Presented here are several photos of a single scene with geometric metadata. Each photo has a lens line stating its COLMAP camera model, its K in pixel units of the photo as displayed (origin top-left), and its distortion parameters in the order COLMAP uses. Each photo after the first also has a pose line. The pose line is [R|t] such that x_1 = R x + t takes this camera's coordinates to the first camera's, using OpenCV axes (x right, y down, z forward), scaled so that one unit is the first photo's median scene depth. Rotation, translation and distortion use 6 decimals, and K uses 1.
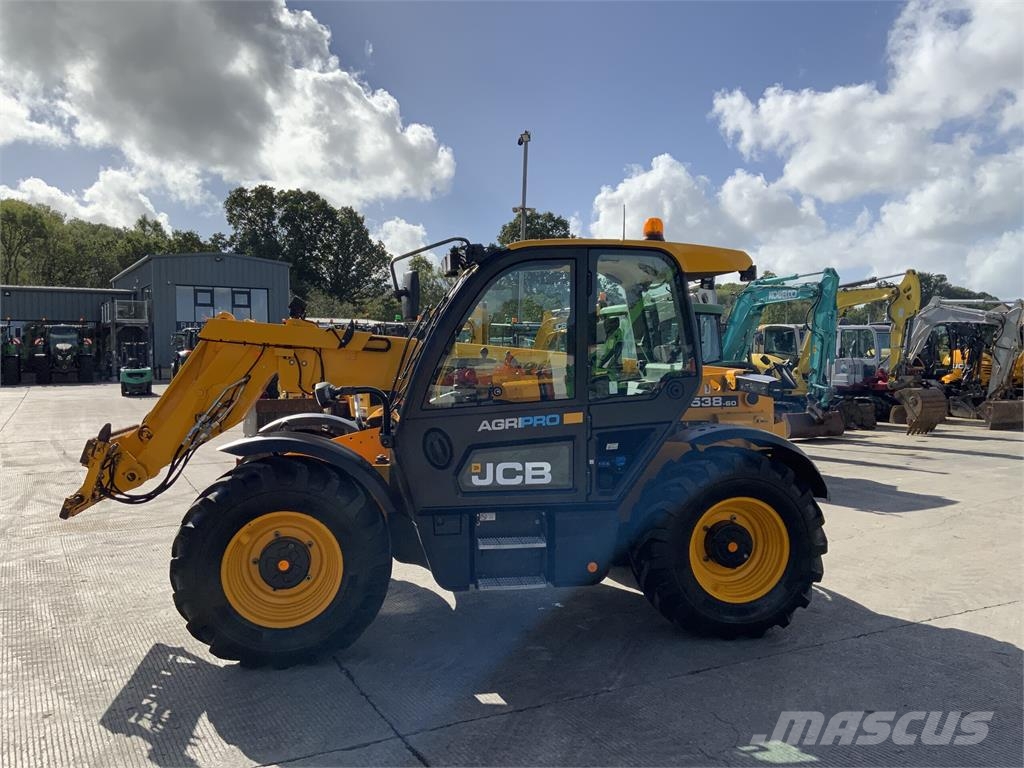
lens RADIAL K [[846.6, 0, 499.4], [0, 846.6, 395.2], [0, 0, 1]] dist [0.084581, -0.161583]
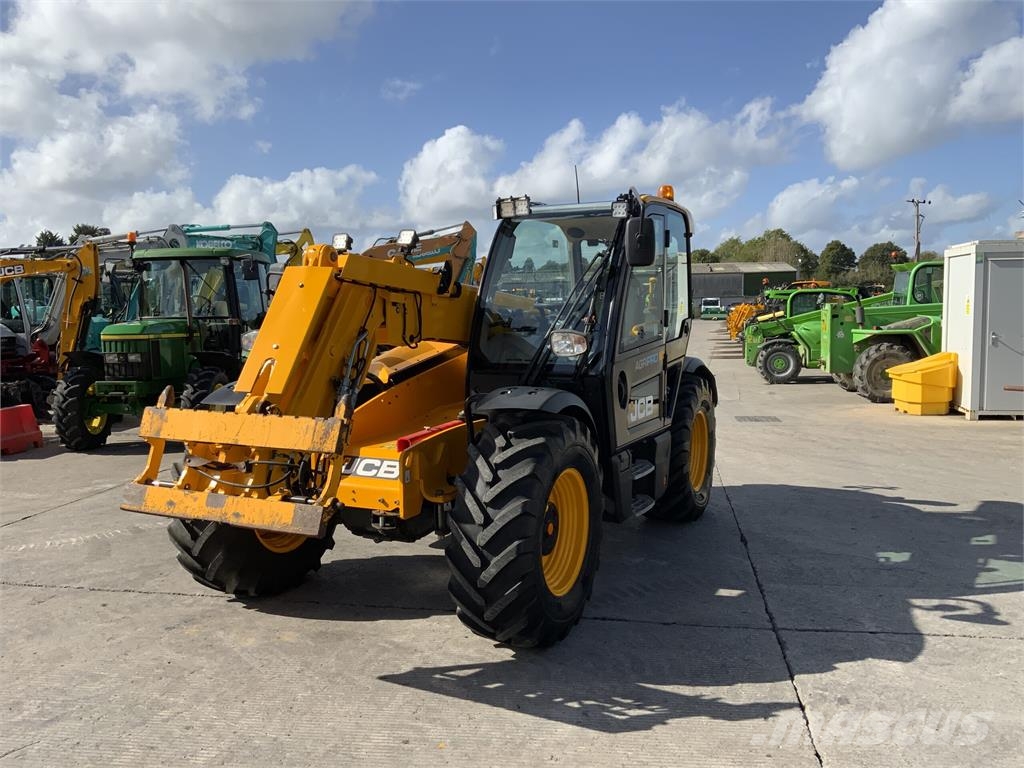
lens RADIAL K [[846.6, 0, 505.3], [0, 846.6, 384.0], [0, 0, 1]] dist [0.084581, -0.161583]
pose [[0.597783, -0.076561, 0.797994, -0.974930], [0.044585, 0.997064, 0.062261, -0.014603], [-0.800418, -0.001640, 0.599441, 0.478645]]
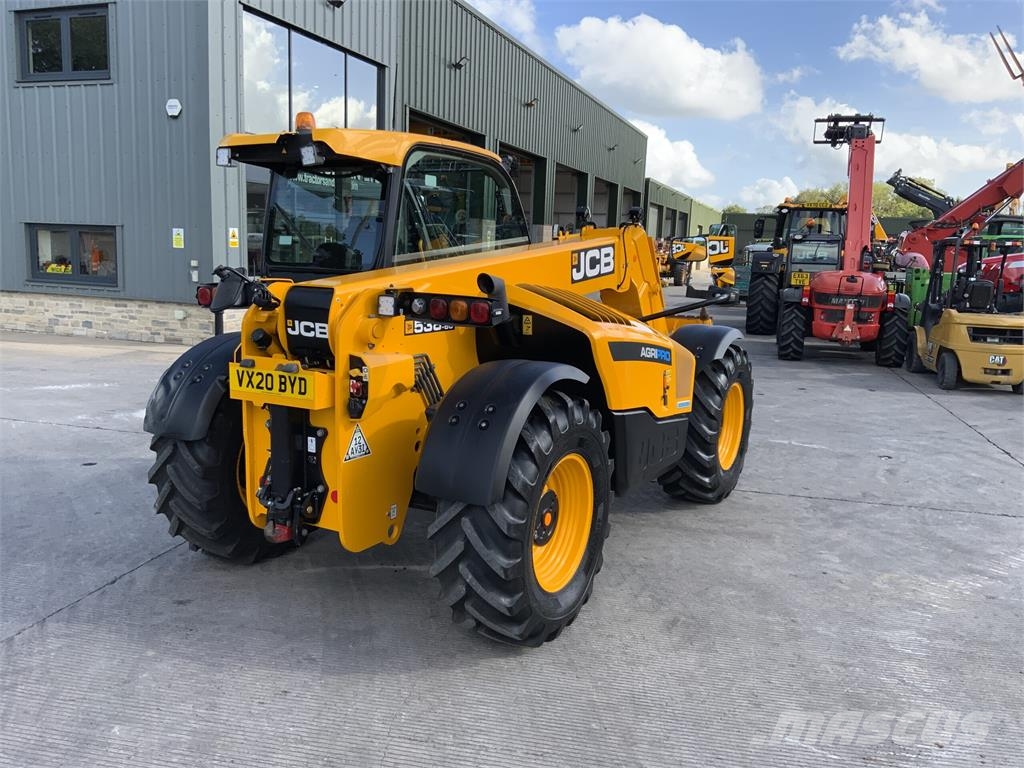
lens RADIAL K [[846.6, 0, 510.9], [0, 846.6, 386.0], [0, 0, 1]] dist [0.084581, -0.161583]
pose [[-0.648973, 0.112865, -0.752394, 0.843319], [-0.057124, 0.978915, 0.196116, -0.111833], [0.758664, 0.170254, -0.628842, 1.936686]]
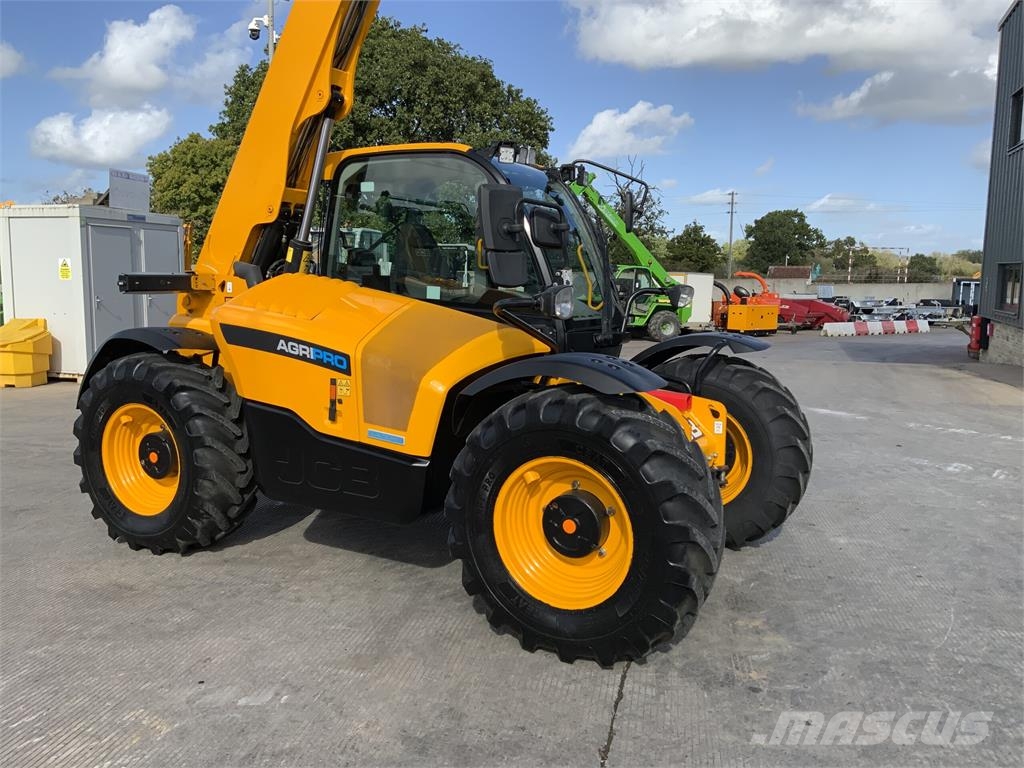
lens RADIAL K [[846.6, 0, 509.3], [0, 846.6, 382.6], [0, 0, 1]] dist [0.084581, -0.161583]
pose [[-0.769241, -0.084242, 0.633382, -0.731600], [0.018180, 0.987984, 0.153485, -0.060571], [-0.638701, 0.129582, -0.758466, 1.955060]]
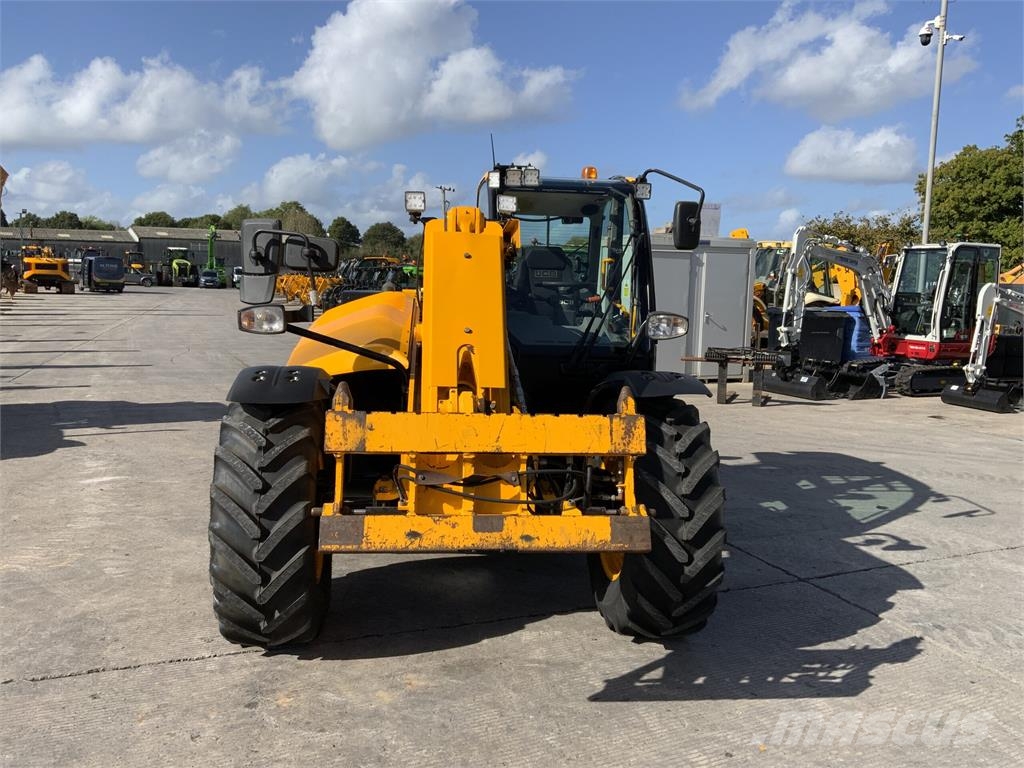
lens RADIAL K [[846.6, 0, 510.9], [0, 846.6, 385.8], [0, 0, 1]] dist [0.084581, -0.161583]
pose [[0.072588, -0.117669, 0.990396, -1.115192], [0.017712, 0.993011, 0.116681, -0.043536], [-0.997205, 0.009073, 0.074165, 1.068910]]
